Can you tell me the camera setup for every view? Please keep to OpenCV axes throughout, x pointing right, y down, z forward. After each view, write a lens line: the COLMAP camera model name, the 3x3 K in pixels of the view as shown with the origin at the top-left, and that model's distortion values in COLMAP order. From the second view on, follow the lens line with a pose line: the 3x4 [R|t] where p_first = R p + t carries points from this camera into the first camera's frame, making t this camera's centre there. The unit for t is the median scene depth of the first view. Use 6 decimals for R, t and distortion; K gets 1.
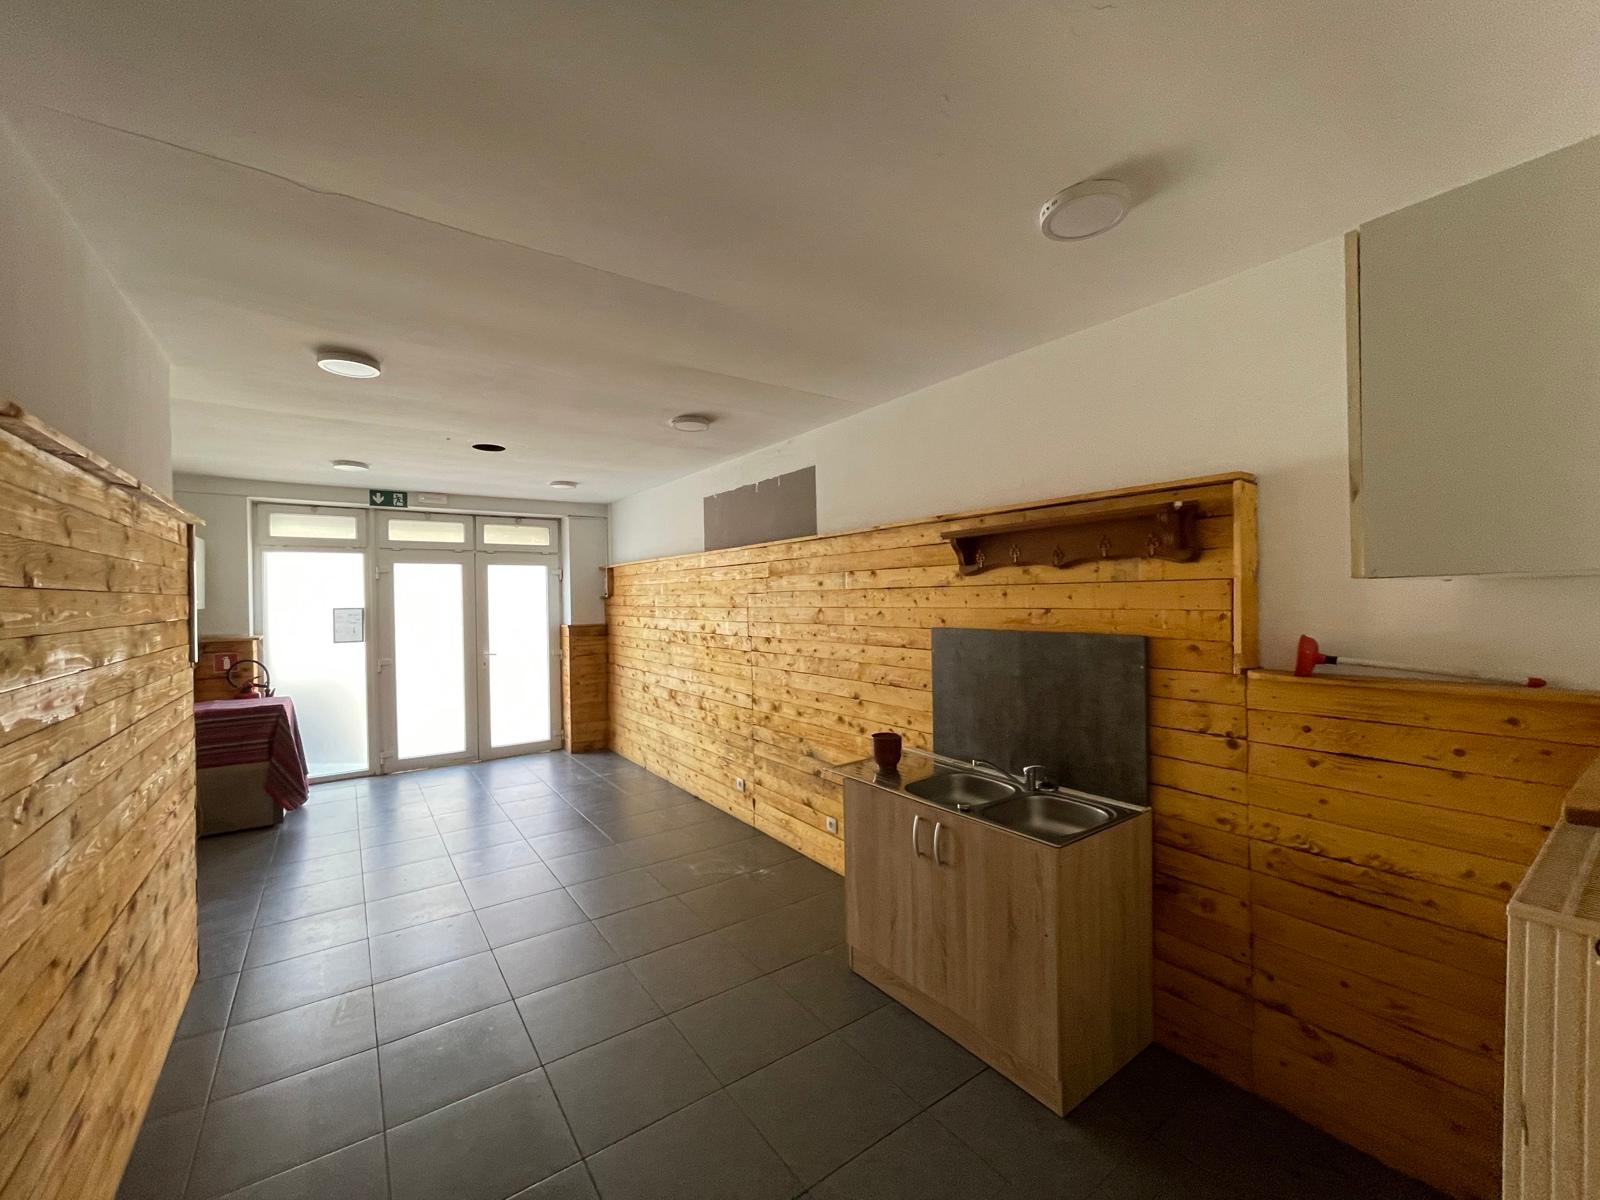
lens RADIAL K [[646.6, 0, 800.0], [0, 646.6, 600.0], [0, 0, 1]] dist [0.001995, -0.004026]
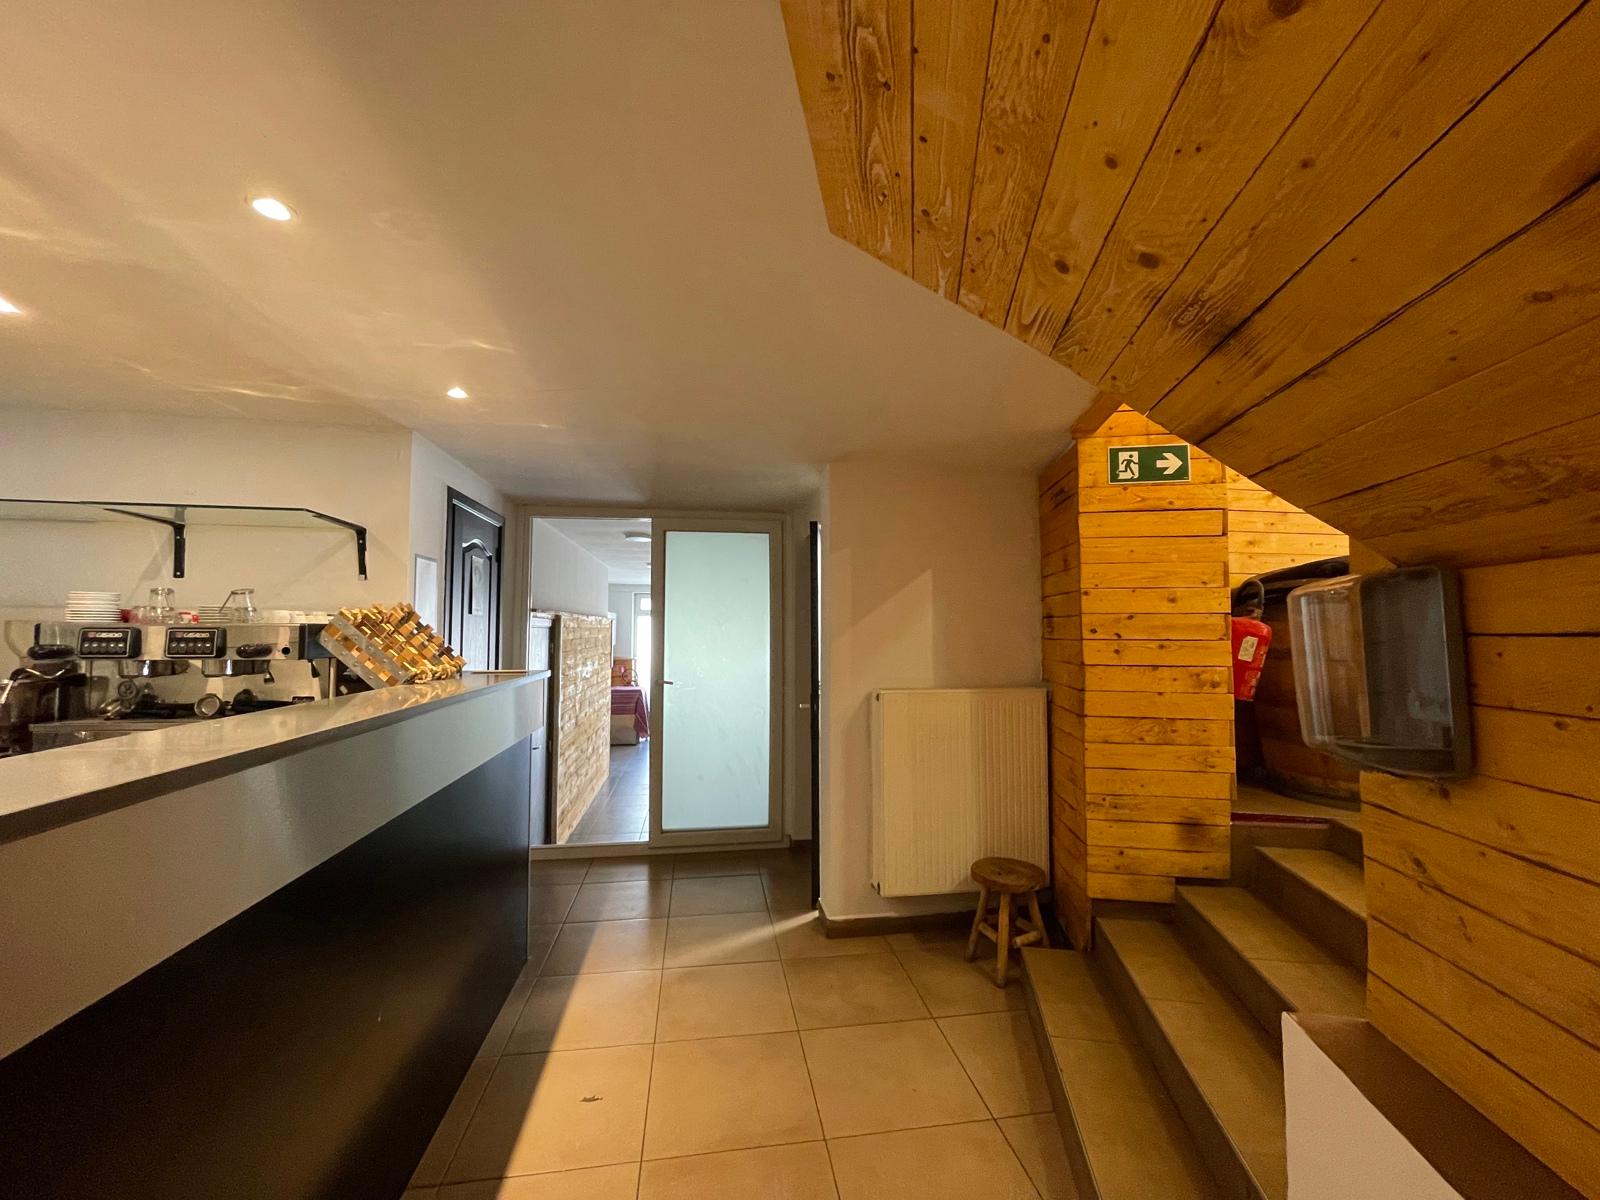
lens RADIAL K [[646.6, 0, 800.0], [0, 646.6, 600.0], [0, 0, 1]] dist [0.001995, -0.004026]
pose [[0.892776, -0.008068, -0.450429, 0.680373], [-0.013117, 0.998950, -0.043892, -0.052847], [0.450310, 0.045095, 0.891733, -0.737576]]
